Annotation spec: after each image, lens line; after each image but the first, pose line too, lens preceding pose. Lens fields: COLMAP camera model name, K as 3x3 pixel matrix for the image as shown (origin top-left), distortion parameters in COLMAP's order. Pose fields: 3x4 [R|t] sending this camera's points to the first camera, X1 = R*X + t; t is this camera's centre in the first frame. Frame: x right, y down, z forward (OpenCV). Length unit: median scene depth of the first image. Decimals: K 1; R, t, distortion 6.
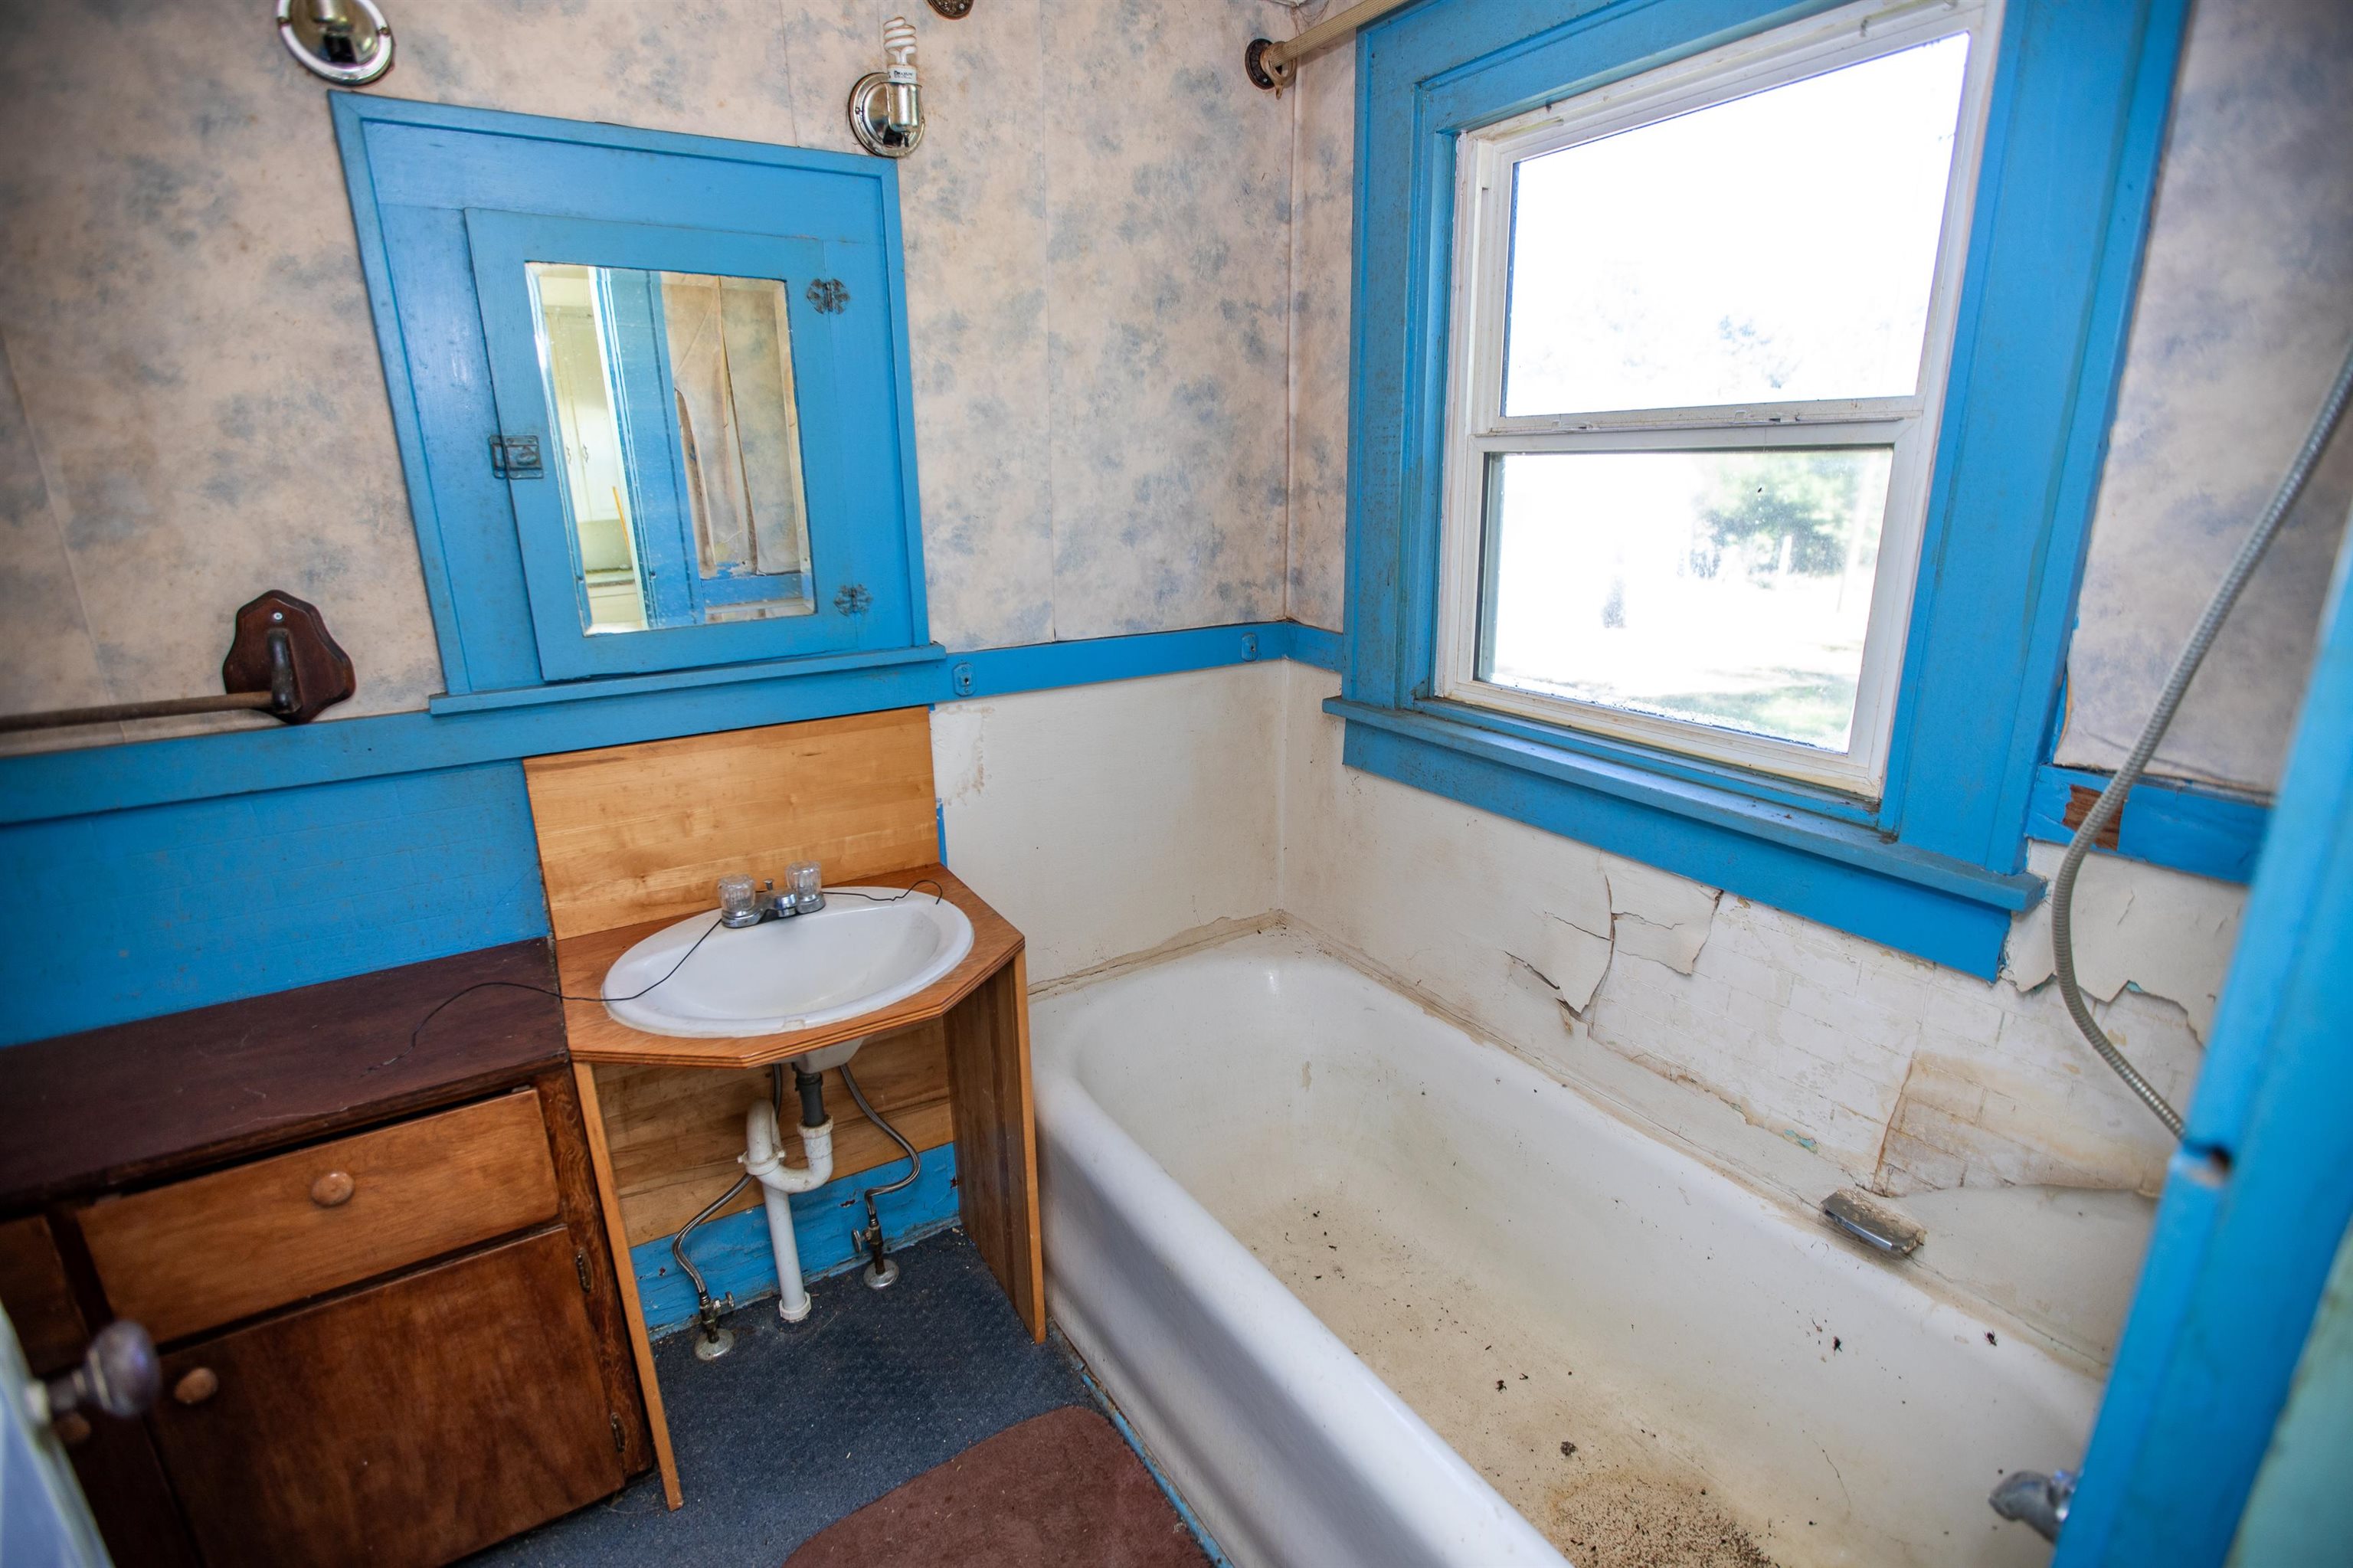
lens RADIAL K [[1087.4, 0, 1191.8], [0, 1087.4, 797.6], [0, 0, 1]] dist [-0.040215, 0.008909]
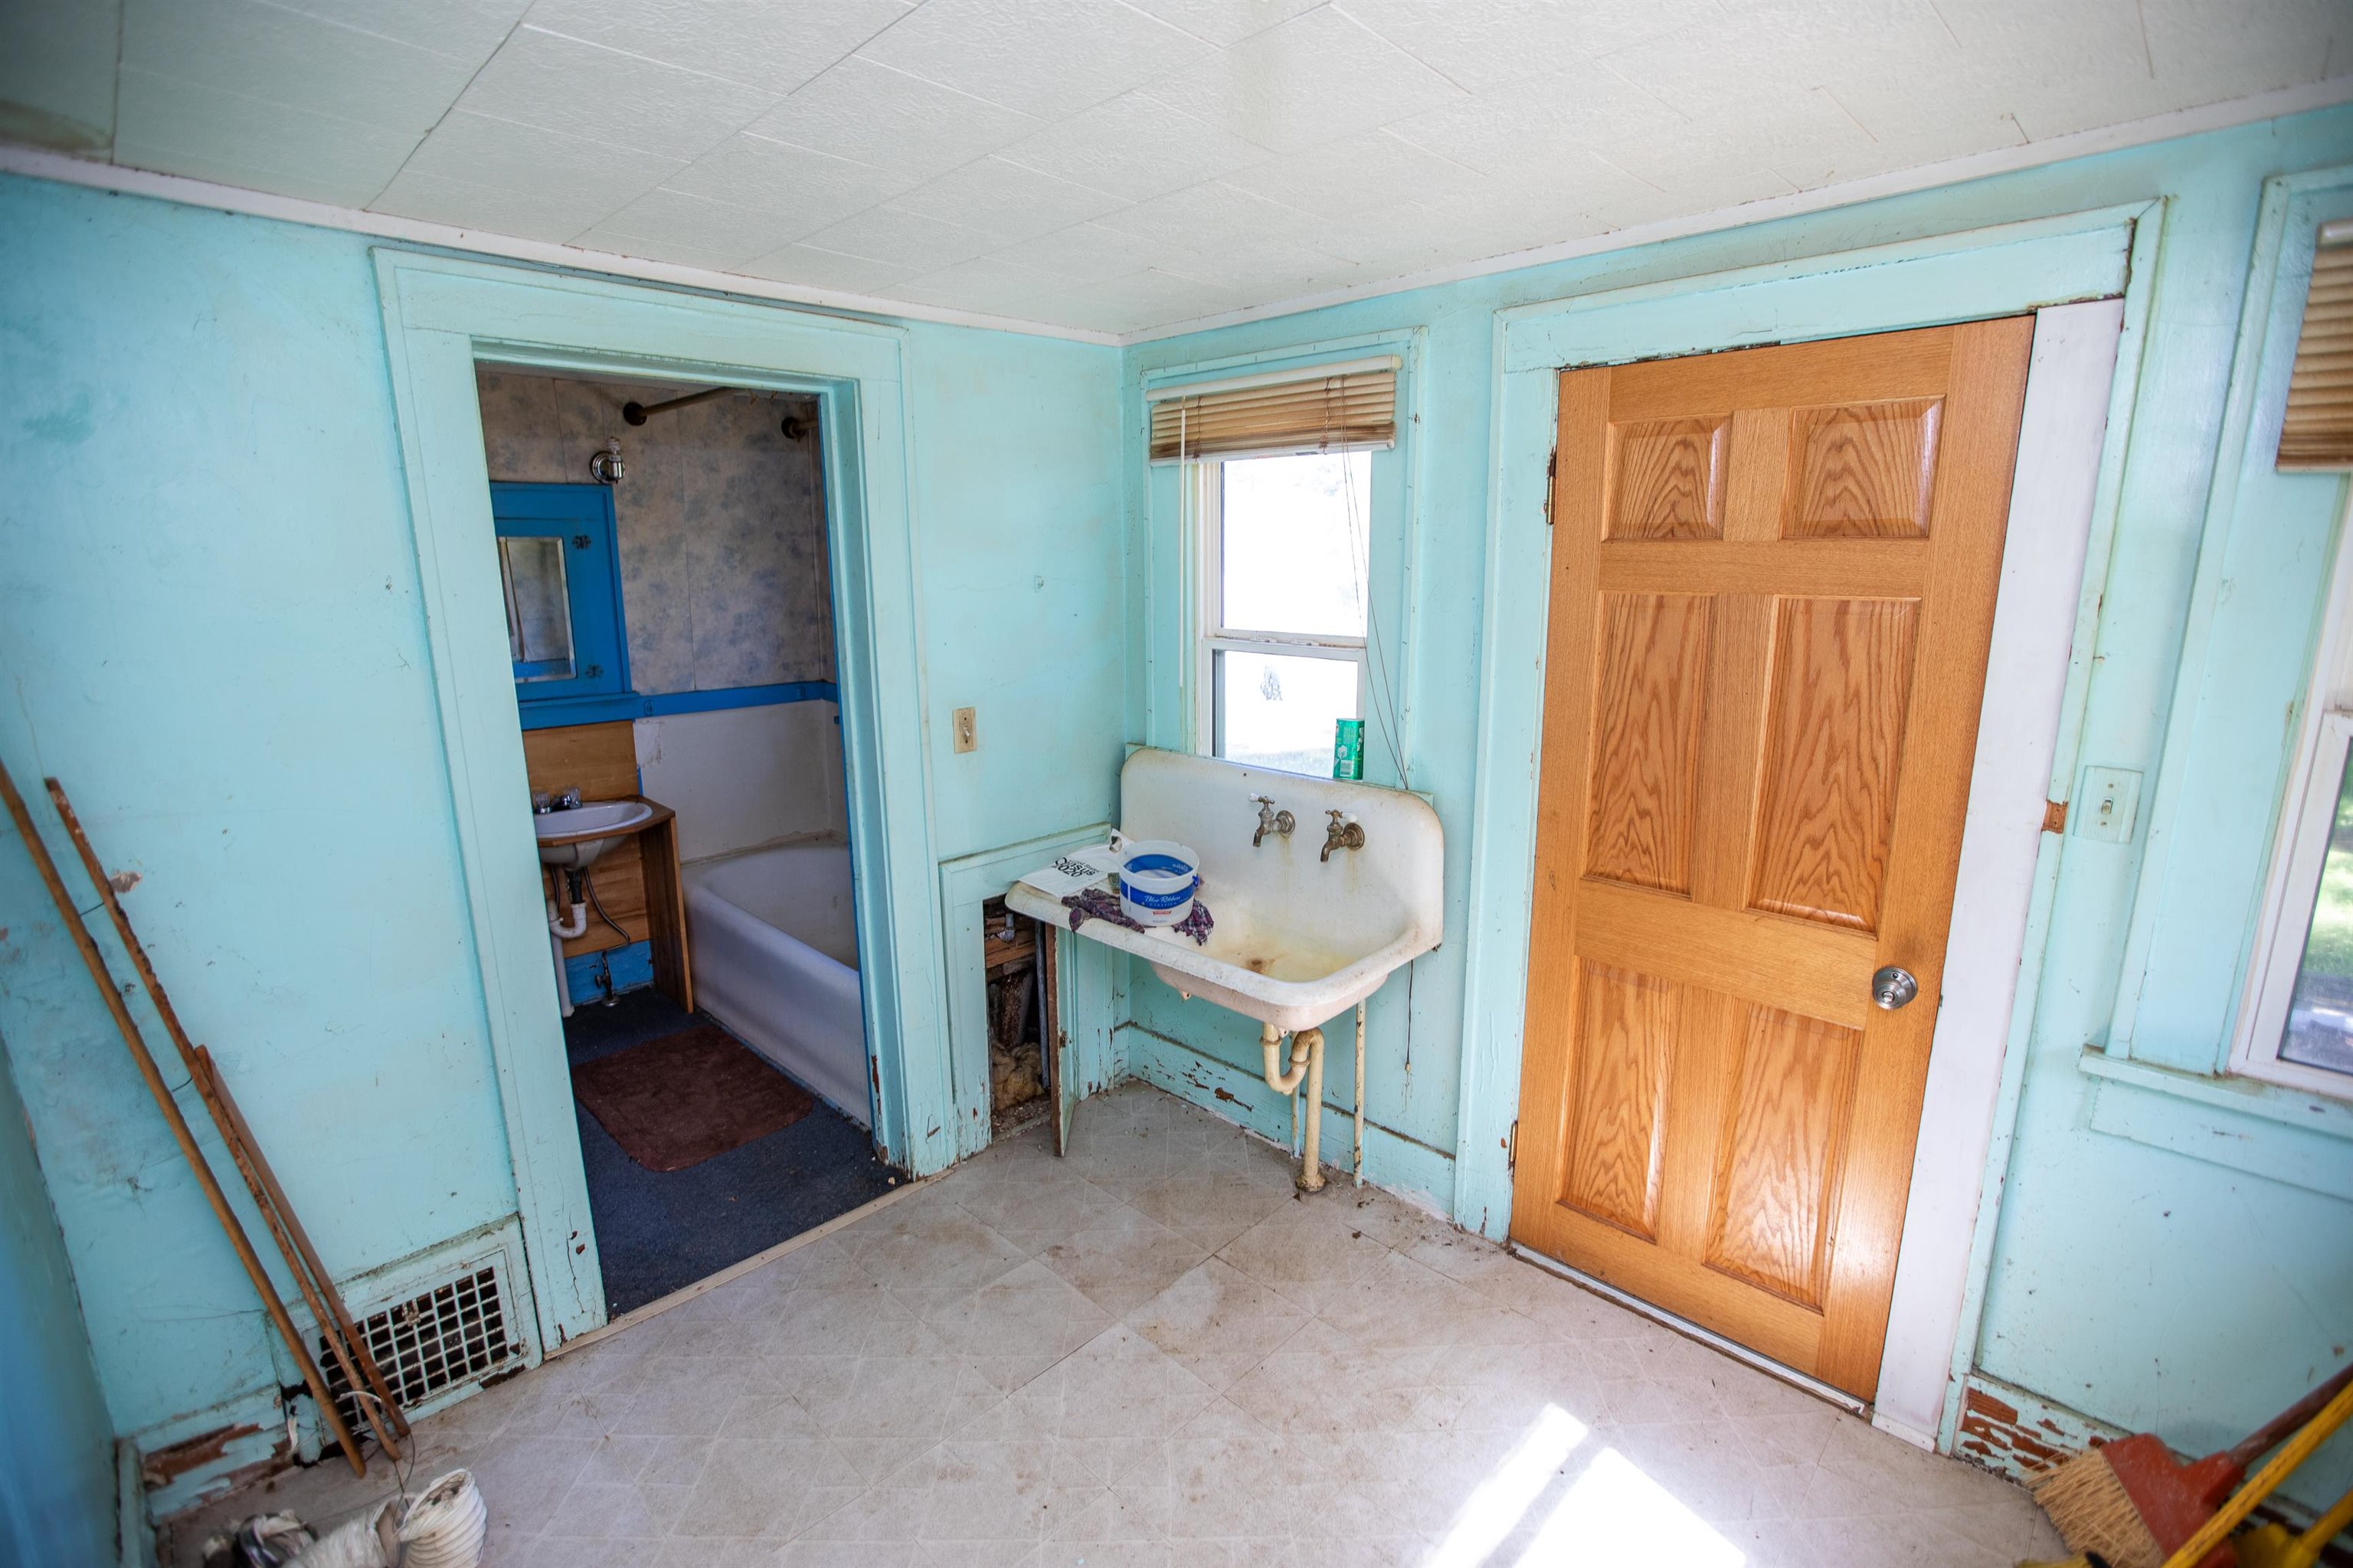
lens RADIAL K [[1087.4, 0, 1181.8], [0, 1087.4, 789.4], [0, 0, 1]] dist [-0.040215, 0.008909]
pose [[0.974369, -0.036663, 0.221948, 0.340539], [0.055106, 0.995470, -0.077481, 0.275685], [-0.218101, 0.087726, 0.971975, -1.296621]]
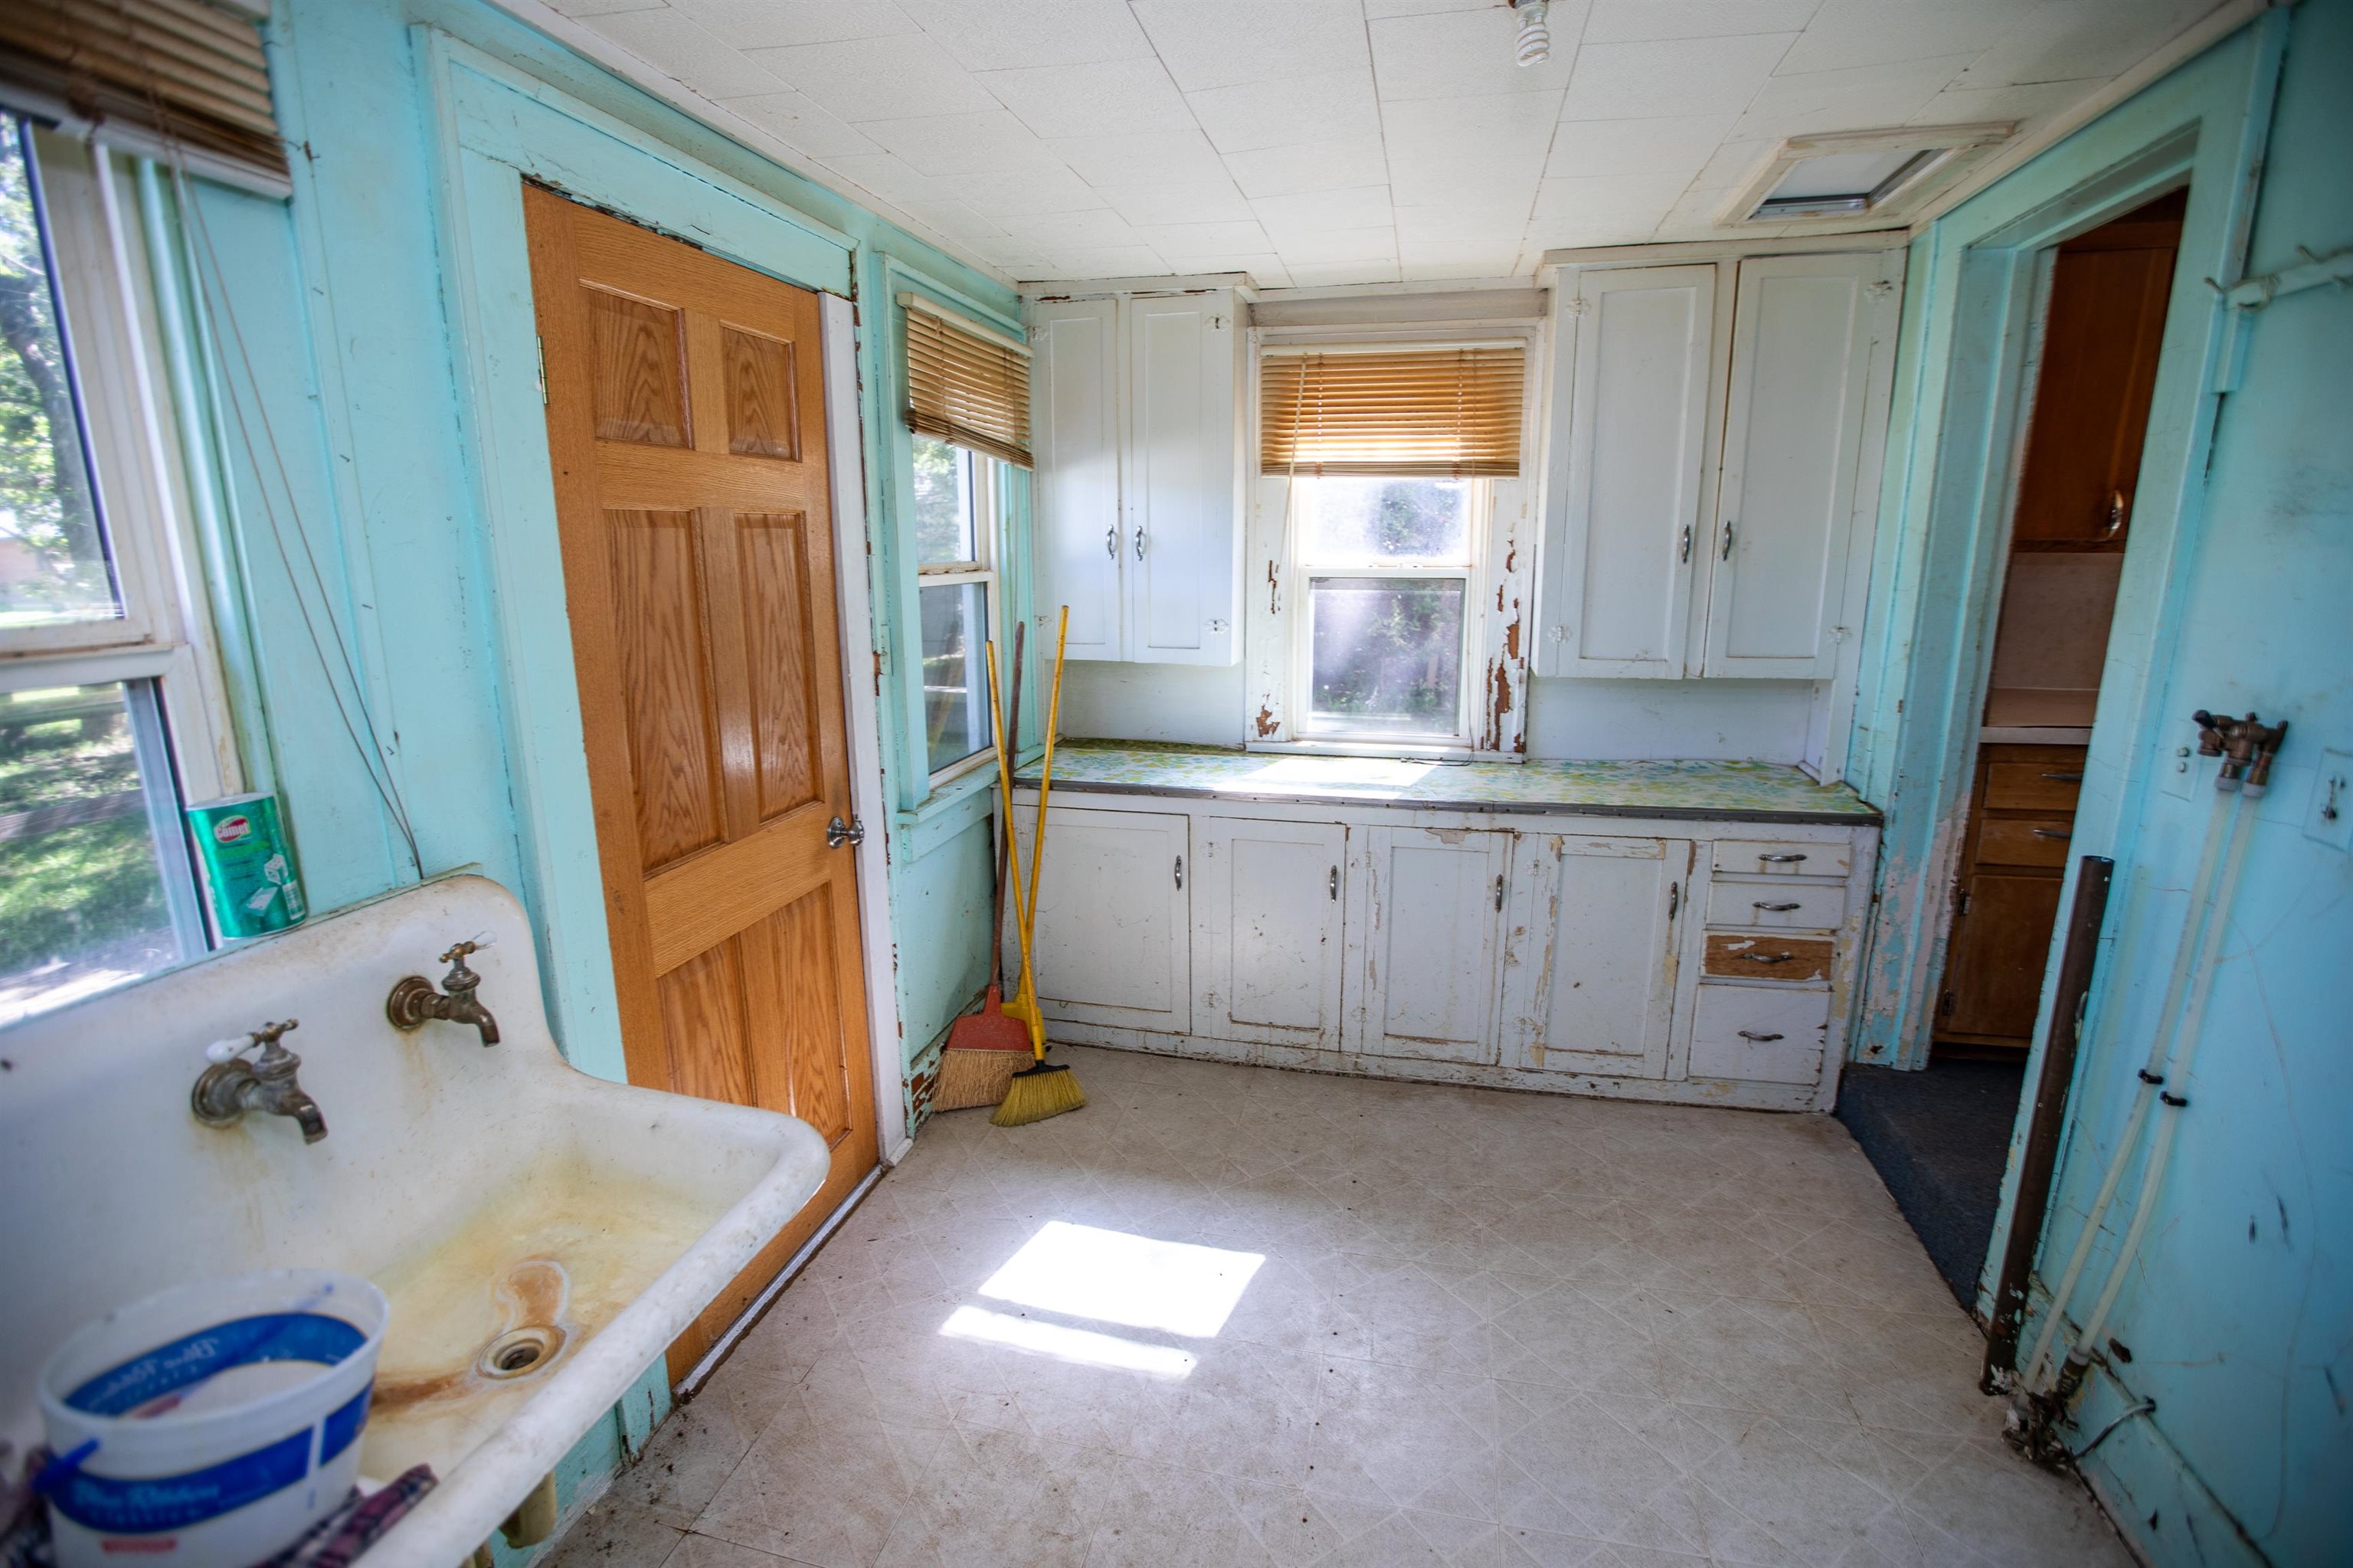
lens RADIAL K [[1087.4, 0, 1178.3], [0, 1087.4, 779.7], [0, 0, 1]] dist [-0.040215, 0.008909]
pose [[-0.706816, -0.130771, 0.695205, -0.833174], [0.222422, 0.891838, 0.393894, -1.109360], [-0.671521, 0.433040, -0.601279, 4.454990]]
